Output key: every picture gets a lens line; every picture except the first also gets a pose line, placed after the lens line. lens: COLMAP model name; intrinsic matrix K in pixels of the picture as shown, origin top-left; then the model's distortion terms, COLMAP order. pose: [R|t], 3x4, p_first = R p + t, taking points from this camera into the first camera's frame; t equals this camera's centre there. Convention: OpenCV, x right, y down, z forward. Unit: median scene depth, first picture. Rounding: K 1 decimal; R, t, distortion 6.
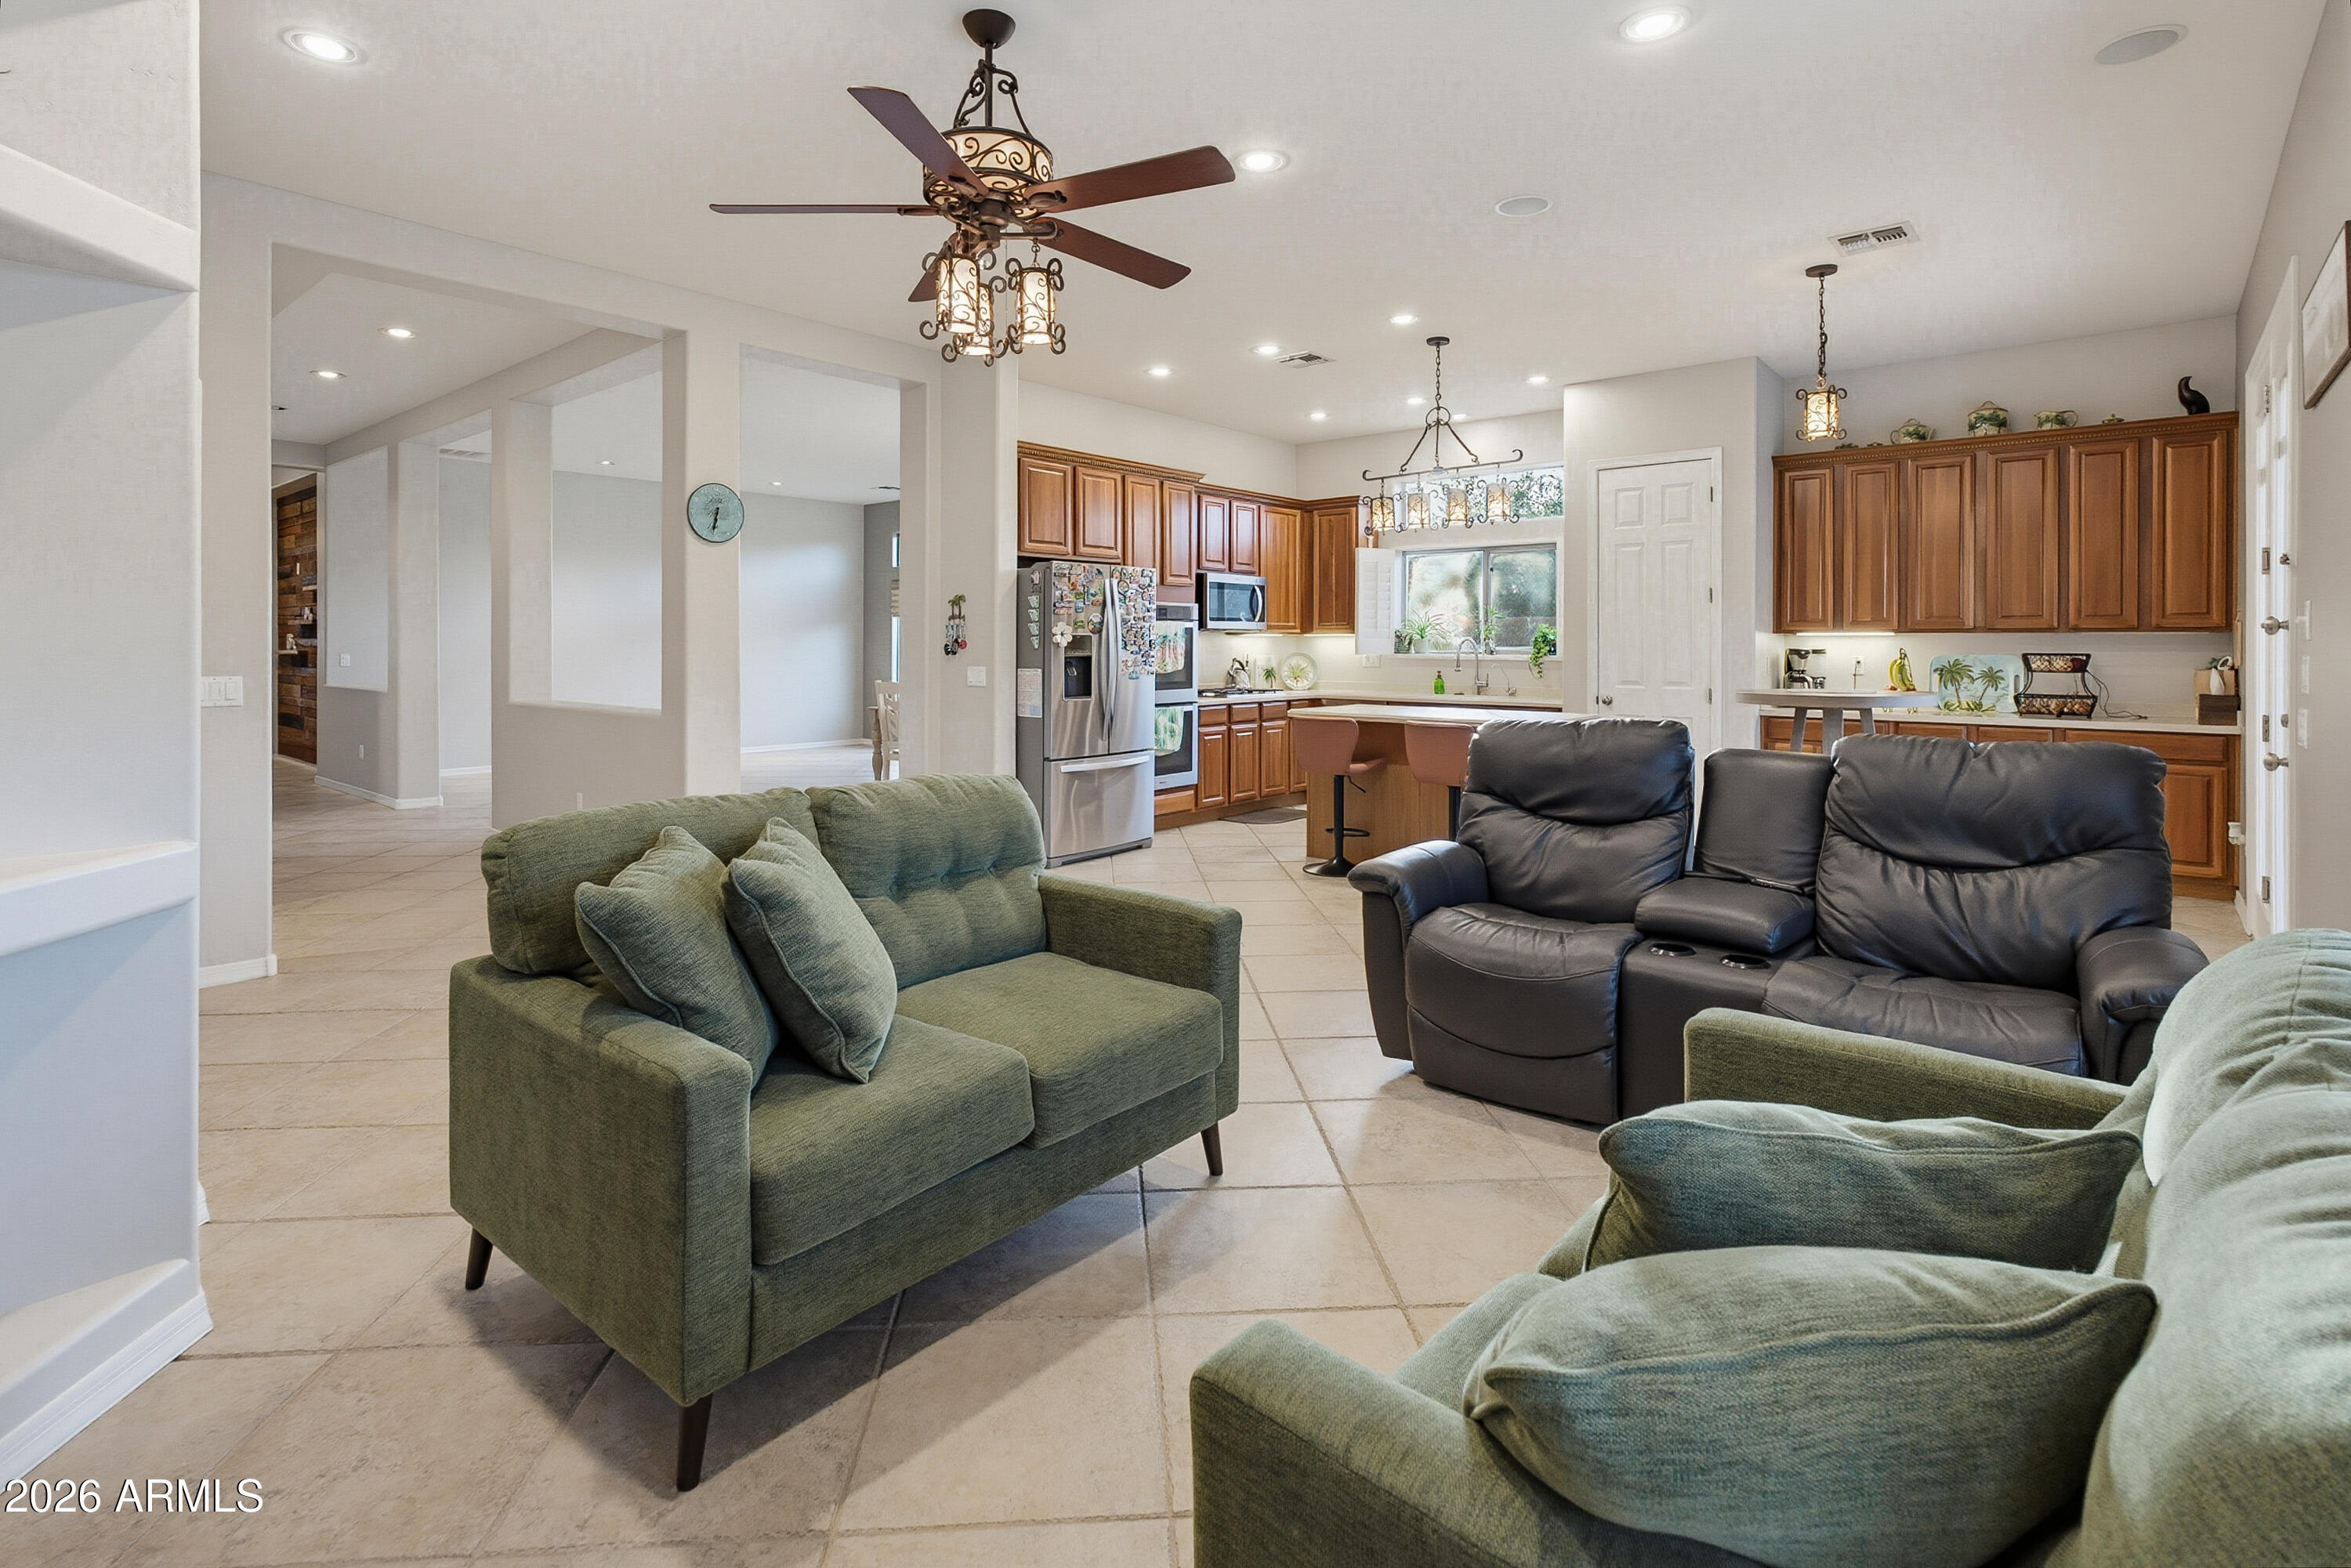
lens RADIAL K [[1125.7, 0, 1177.2], [0, 1125.7, 653.9], [0, 0, 1]] dist [0.001648, 0.002488]
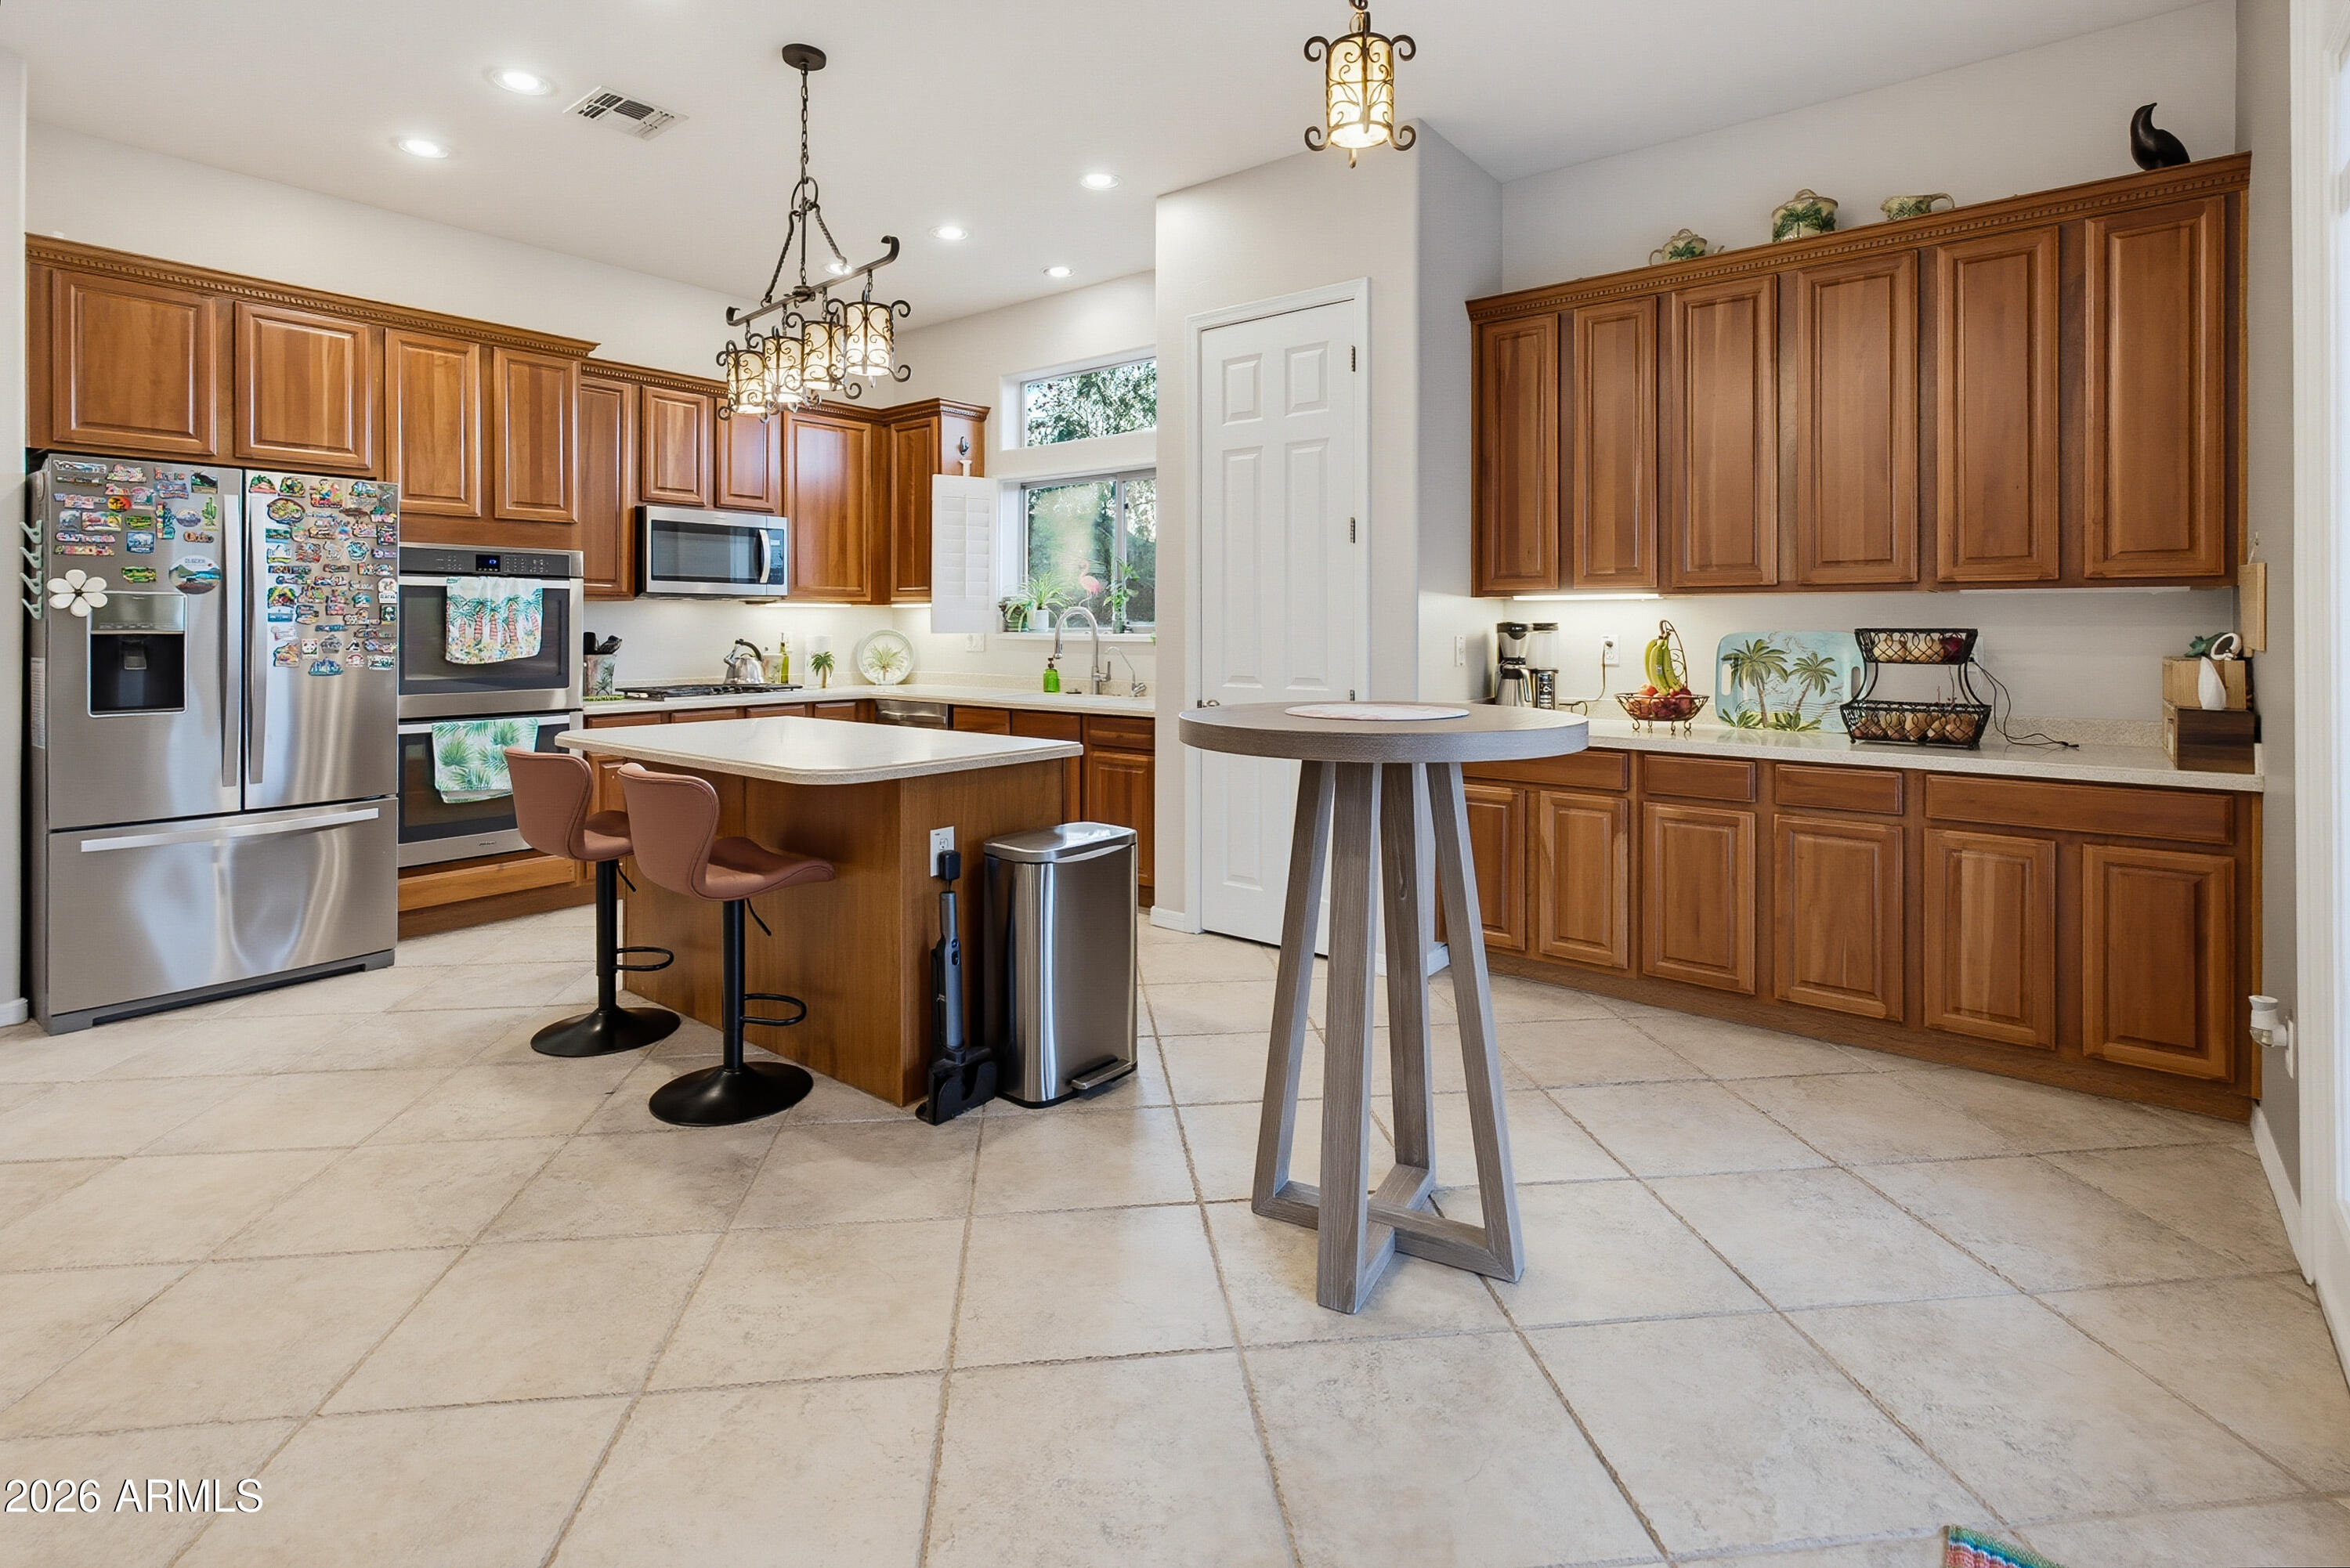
lens RADIAL K [[1121.7, 0, 1170.3], [0, 1121.7, 626.4], [0, 0, 1]] dist [0.002960, 0.000996]
pose [[0.999715, -0.000376, 0.023869, 0.384311], [0.000583, 0.999962, -0.008649, 0.002894], [-0.023865, 0.008661, 0.999678, 0.440235]]
